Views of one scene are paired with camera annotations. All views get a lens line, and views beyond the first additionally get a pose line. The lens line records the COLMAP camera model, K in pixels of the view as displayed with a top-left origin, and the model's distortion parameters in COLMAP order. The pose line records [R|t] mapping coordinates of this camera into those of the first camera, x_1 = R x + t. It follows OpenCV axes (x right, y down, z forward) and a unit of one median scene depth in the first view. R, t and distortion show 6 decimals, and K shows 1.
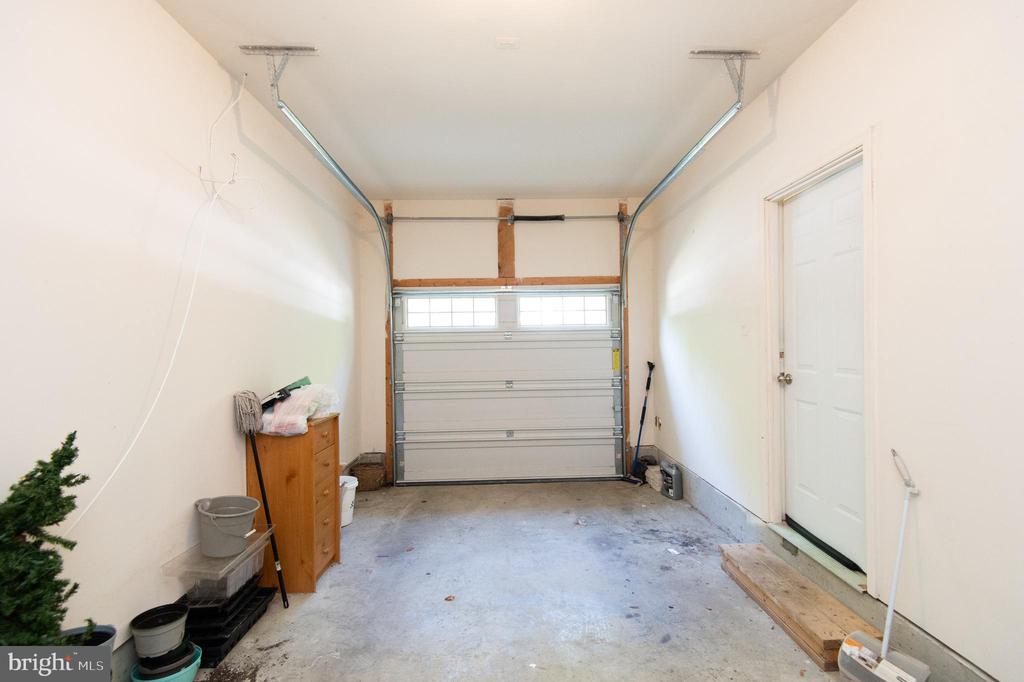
lens RADIAL K [[477.1, 0, 514.8], [0, 477.1, 339.5], [0, 0, 1]] dist [0.044040, -0.024841]
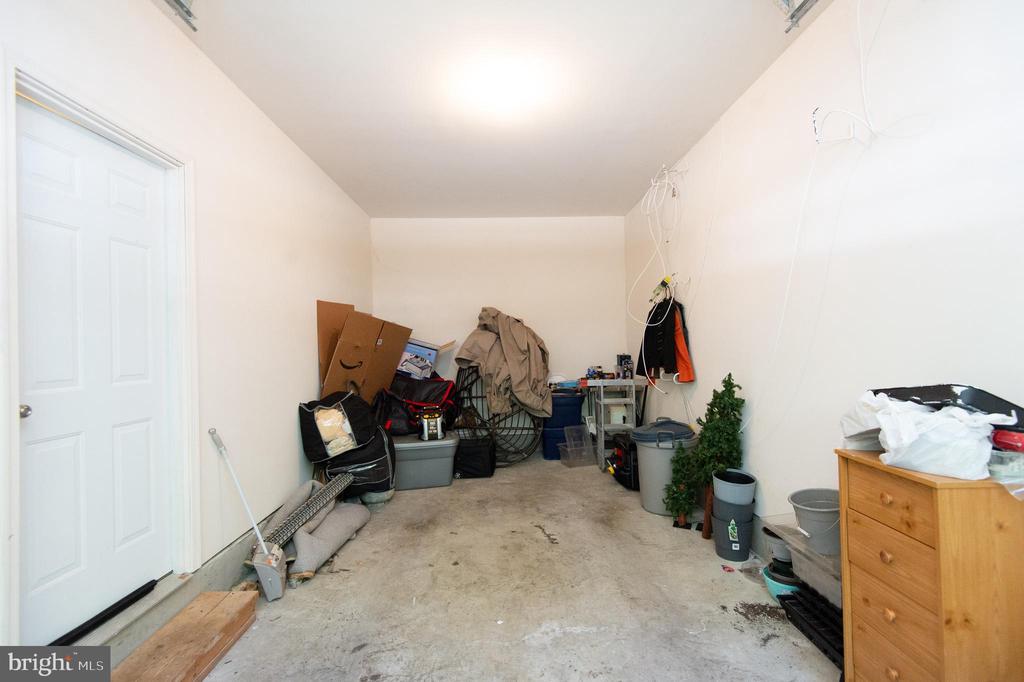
lens RADIAL K [[477.1, 0, 514.8], [0, 477.1, 339.5], [0, 0, 1]] dist [0.044040, -0.024841]
pose [[-0.999354, 0.033858, -0.012064, -0.004420], [0.034059, 0.999277, -0.016883, 0.036253], [0.011484, -0.017283, -0.999785, 1.964374]]
